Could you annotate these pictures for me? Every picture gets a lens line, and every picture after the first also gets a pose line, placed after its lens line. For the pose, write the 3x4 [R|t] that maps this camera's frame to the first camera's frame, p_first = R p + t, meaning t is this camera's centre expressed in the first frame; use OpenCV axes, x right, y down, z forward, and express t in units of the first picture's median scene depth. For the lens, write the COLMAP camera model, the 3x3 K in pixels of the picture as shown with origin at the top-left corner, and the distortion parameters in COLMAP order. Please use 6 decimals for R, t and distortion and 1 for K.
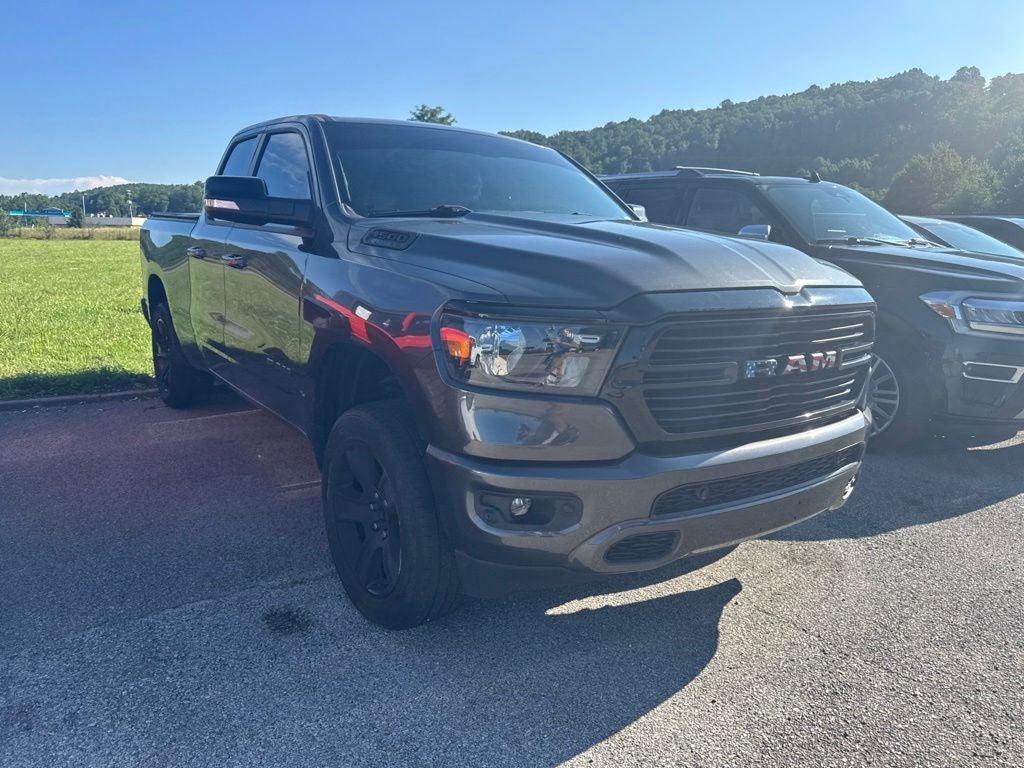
lens RADIAL K [[737.4, 0, 515.2], [0, 737.4, 381.3], [0, 0, 1]] dist [0.007005, -0.031452]
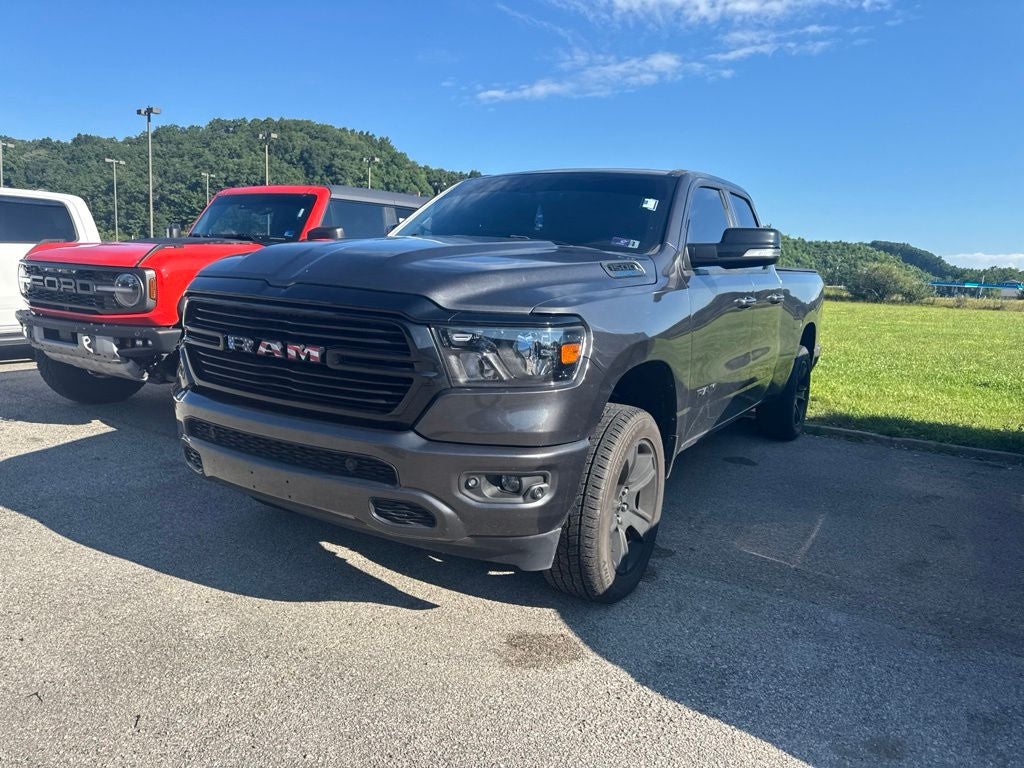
lens RADIAL K [[724.2, 0, 506.9], [0, 724.2, 387.6], [0, 0, 1]] dist [0.036561, -0.039848]
pose [[0.385765, 0.134892, -0.912682, 1.195717], [-0.214304, 0.975297, 0.053566, -0.077981], [0.897362, 0.174928, 0.405144, 0.682544]]
